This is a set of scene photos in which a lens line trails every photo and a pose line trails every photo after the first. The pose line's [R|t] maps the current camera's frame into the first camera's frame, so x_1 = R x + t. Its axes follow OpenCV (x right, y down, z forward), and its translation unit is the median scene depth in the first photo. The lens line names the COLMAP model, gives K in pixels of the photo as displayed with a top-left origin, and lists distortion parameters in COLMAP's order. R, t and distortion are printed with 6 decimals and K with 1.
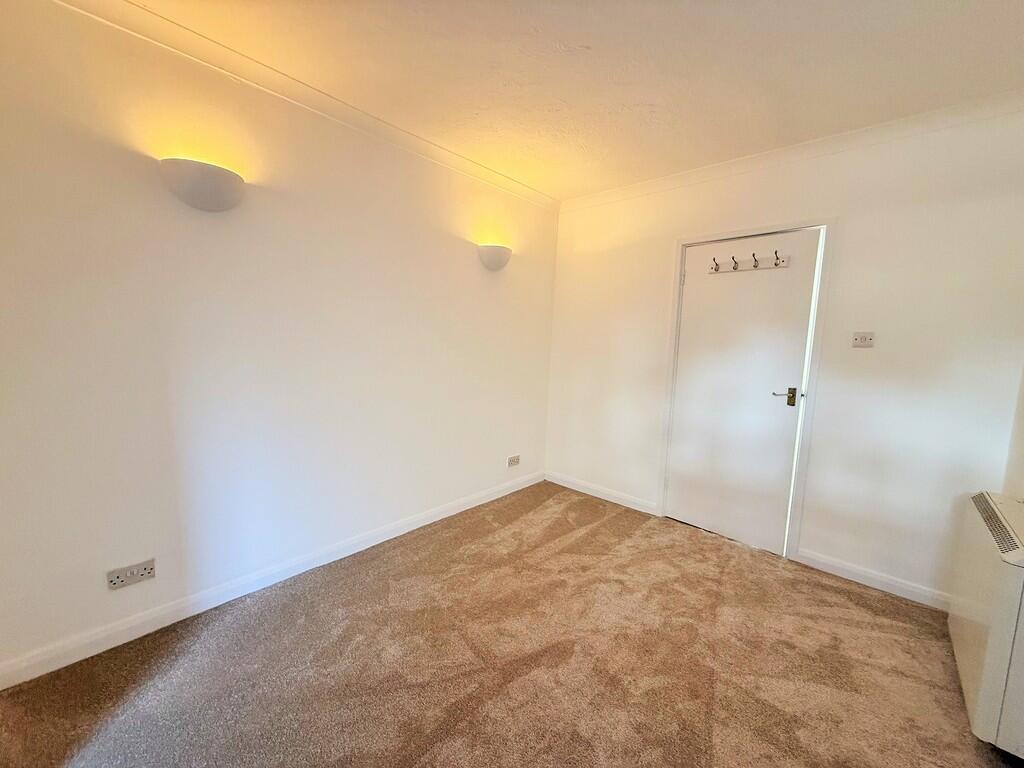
lens RADIAL K [[406.7, 0, 513.6], [0, 406.7, 383.5], [0, 0, 1]] dist [-0.000021, 0.000054]
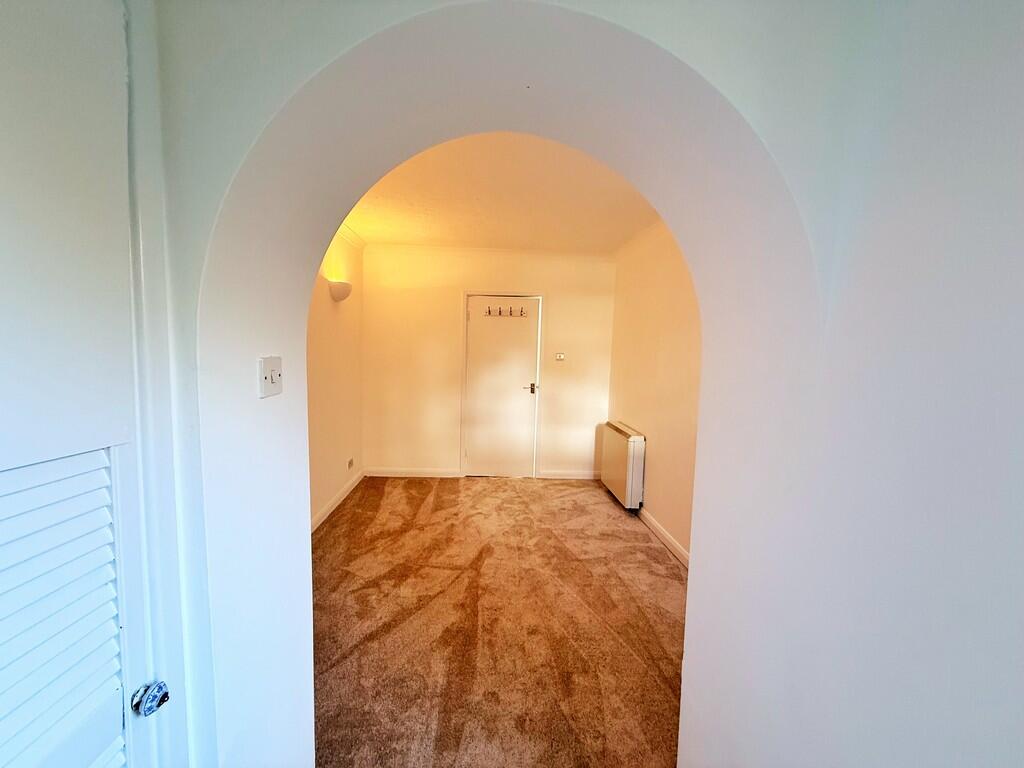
lens RADIAL K [[406.7, 0, 507.7], [0, 406.7, 387.4], [0, 0, 1]] dist [-0.000021, 0.000054]
pose [[0.697702, -0.085096, 0.711317, -0.743077], [0.074532, 0.996154, 0.046066, -0.070197], [-0.712501, 0.020876, 0.701361, -0.207662]]
